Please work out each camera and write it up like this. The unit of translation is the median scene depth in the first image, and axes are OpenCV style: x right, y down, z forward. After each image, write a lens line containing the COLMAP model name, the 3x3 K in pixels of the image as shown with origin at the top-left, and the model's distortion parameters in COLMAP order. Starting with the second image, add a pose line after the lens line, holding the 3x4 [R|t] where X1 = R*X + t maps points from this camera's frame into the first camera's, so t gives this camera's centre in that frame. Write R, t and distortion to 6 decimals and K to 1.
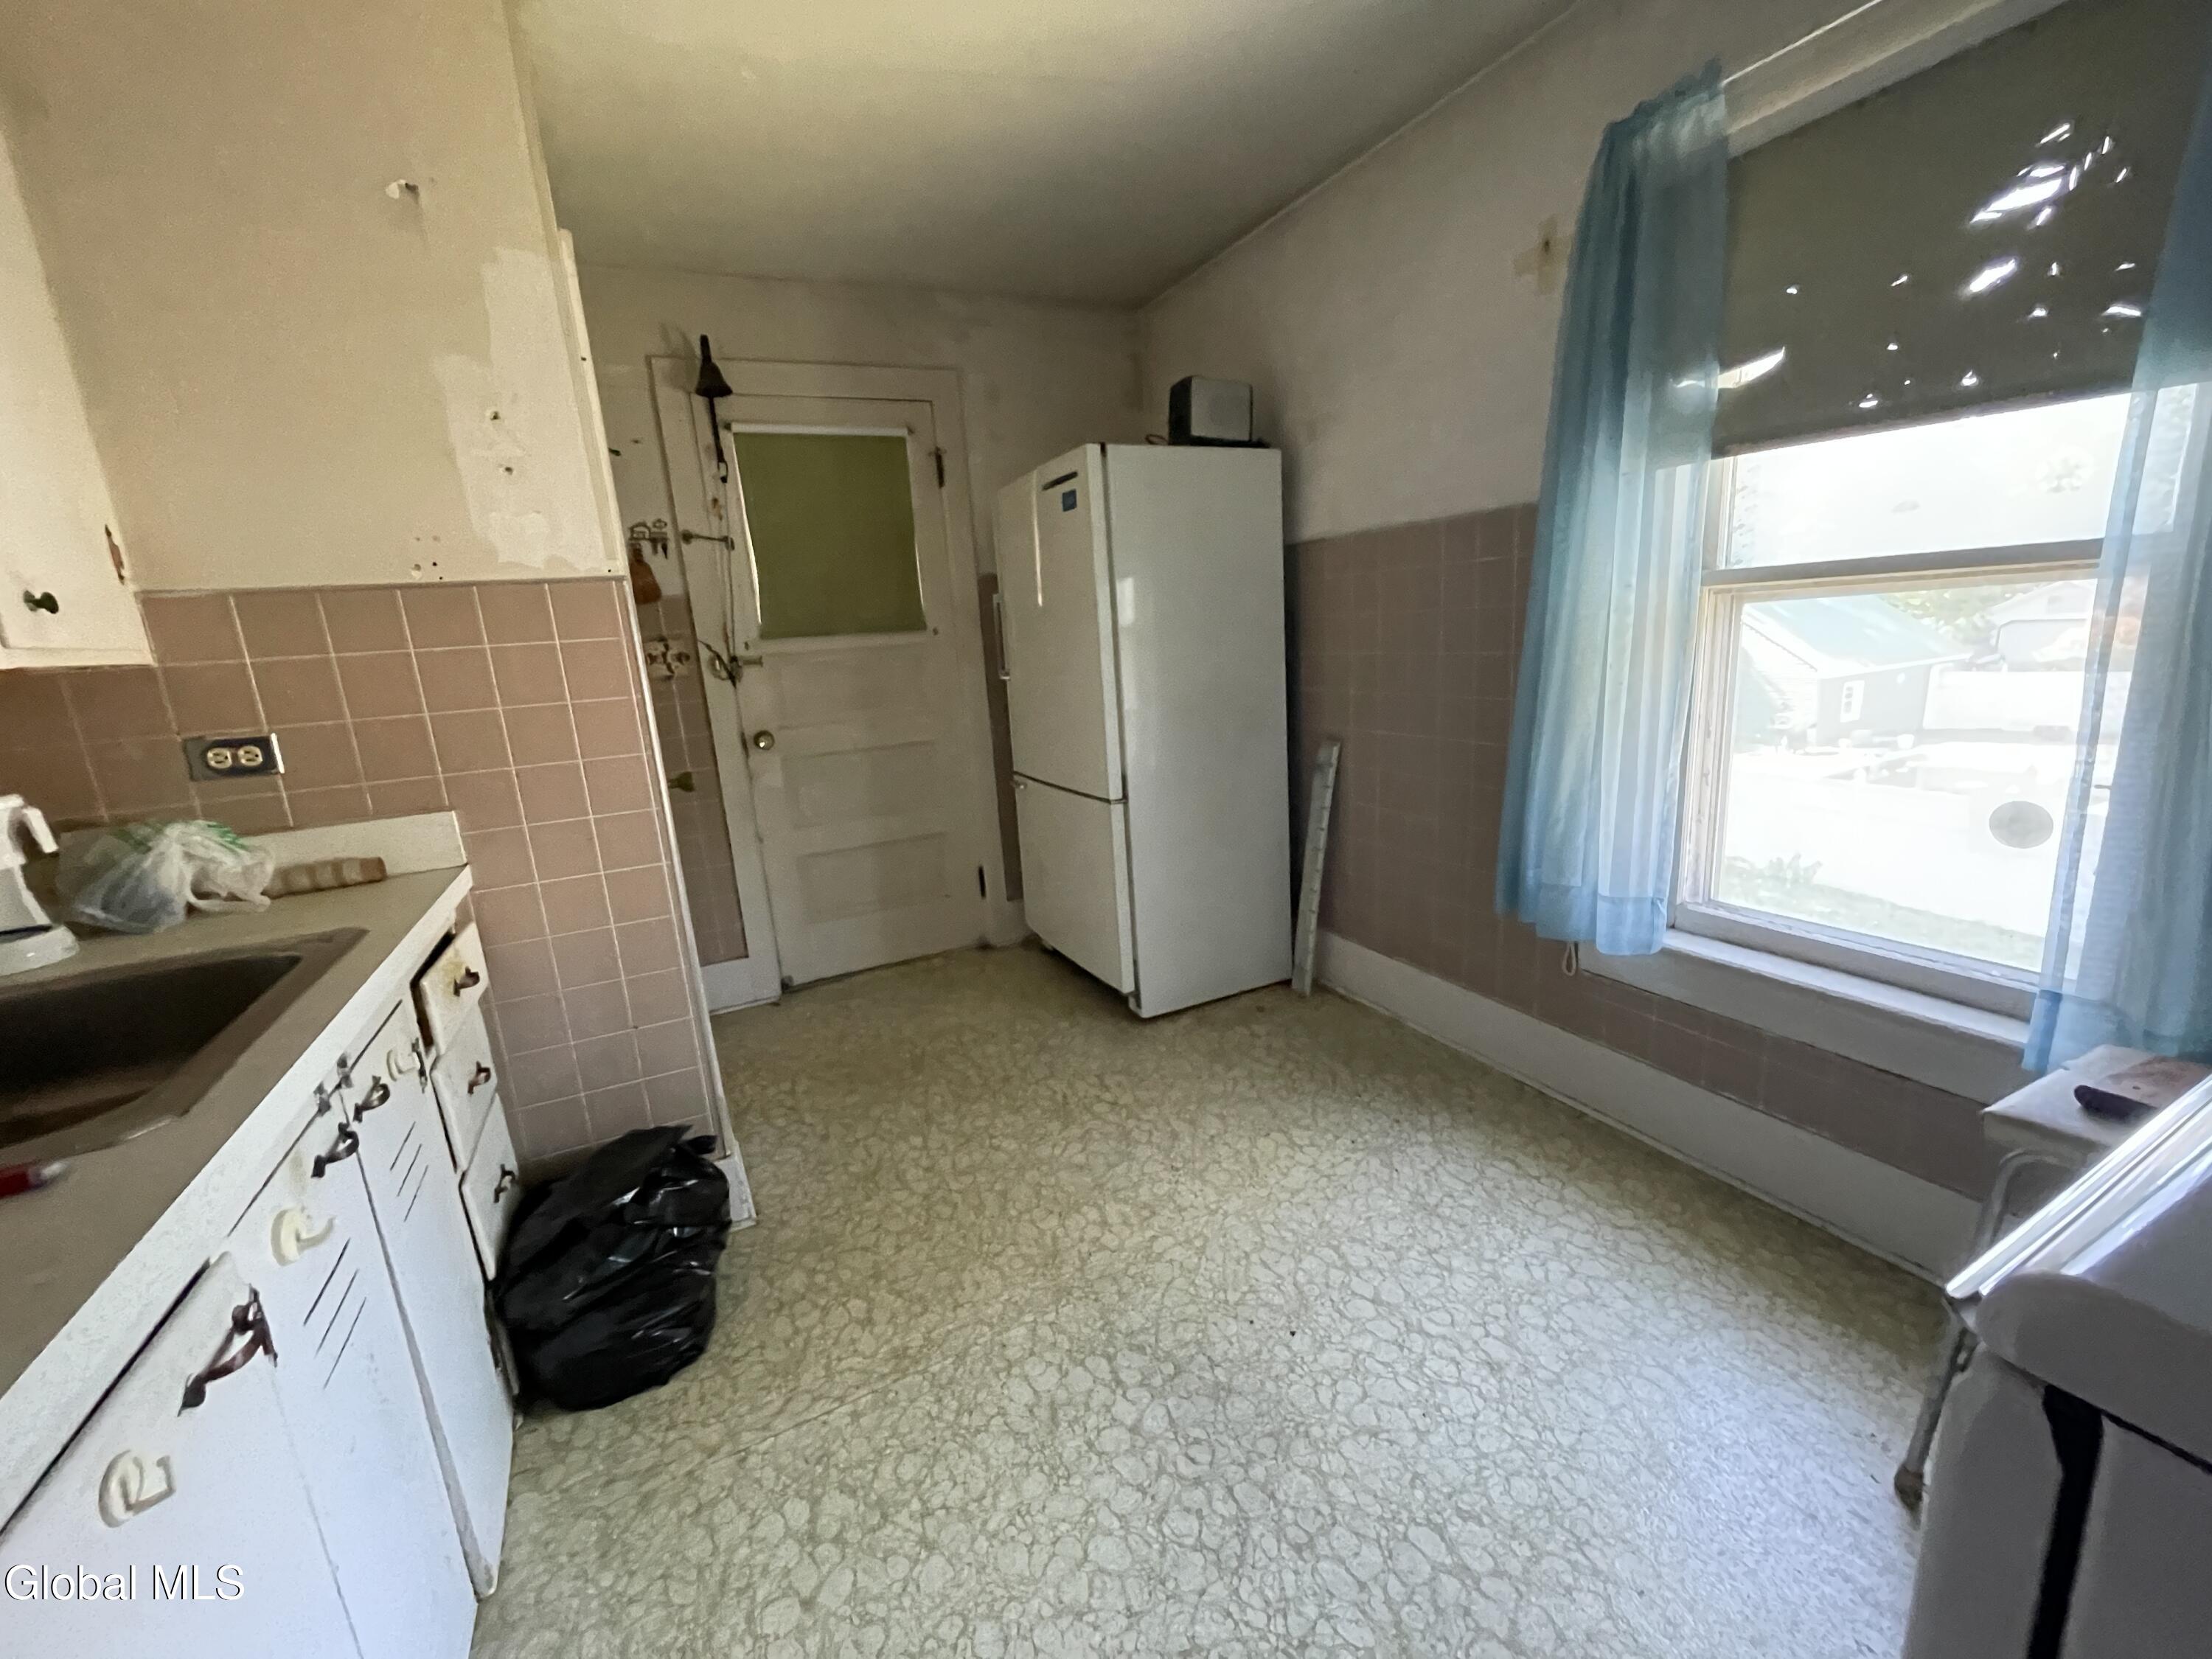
lens RADIAL K [[883.4, 0, 1115.0], [0, 883.4, 827.3], [0, 0, 1]] dist [0.000200, 0.000541]
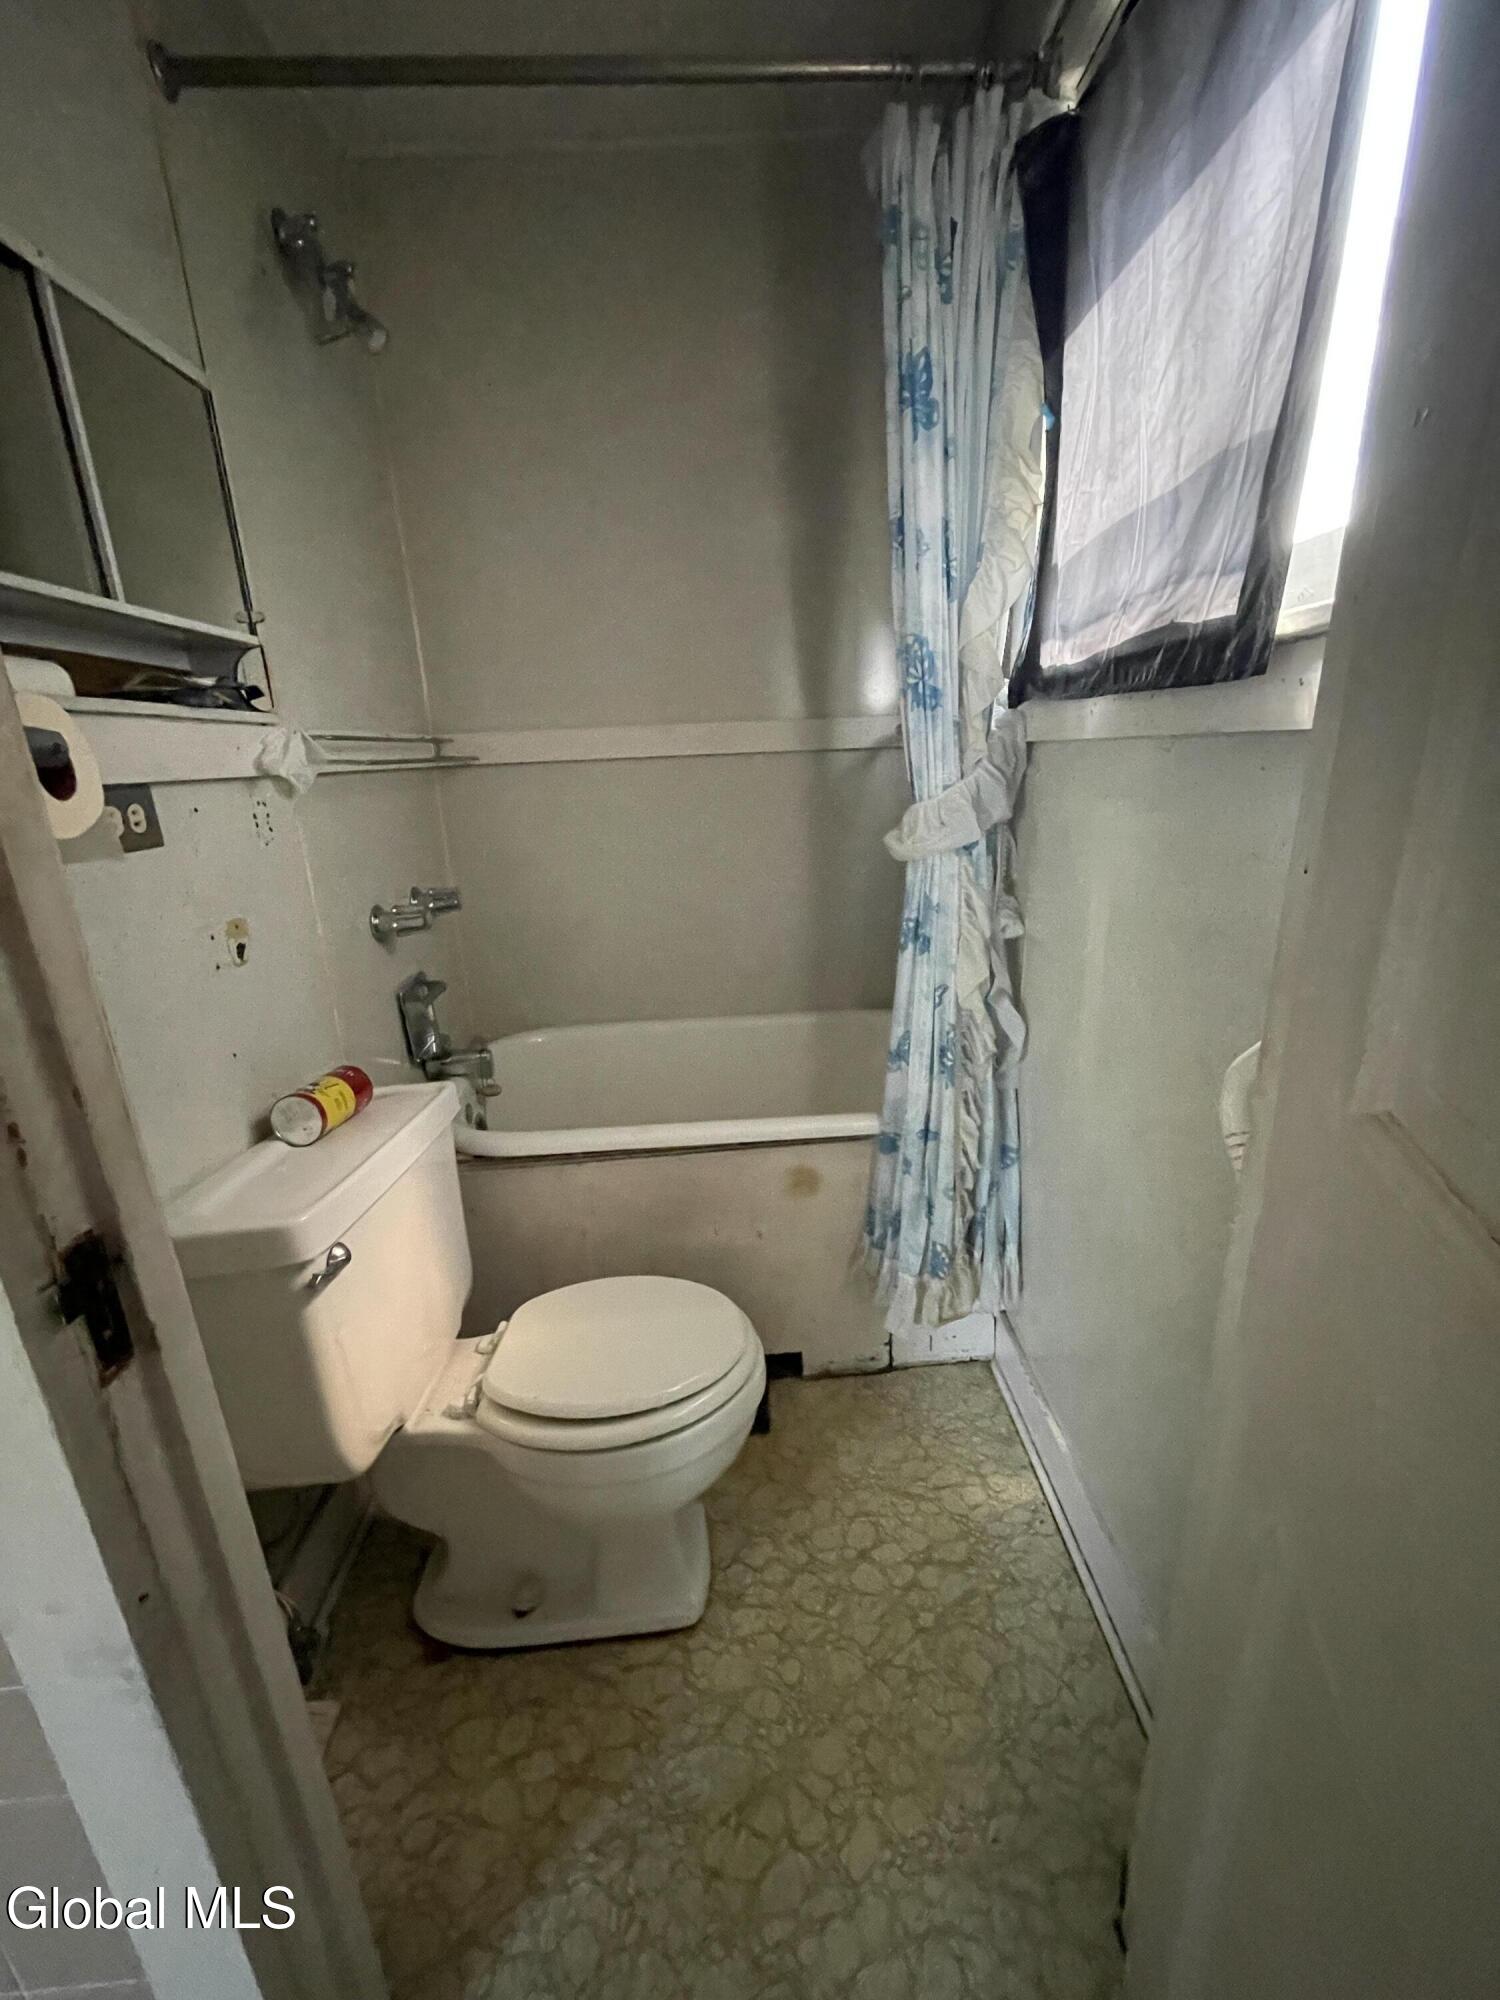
lens RADIAL K [[798.7, 0, 740.7], [0, 798.7, 994.4], [0, 0, 1]] dist [0.000200, 0.000541]
pose [[-0.435108, 0.353398, -0.828125, 0.585733], [-0.105332, 0.893458, 0.436621, -0.255774], [0.894196, 0.277206, -0.351527, 0.977270]]
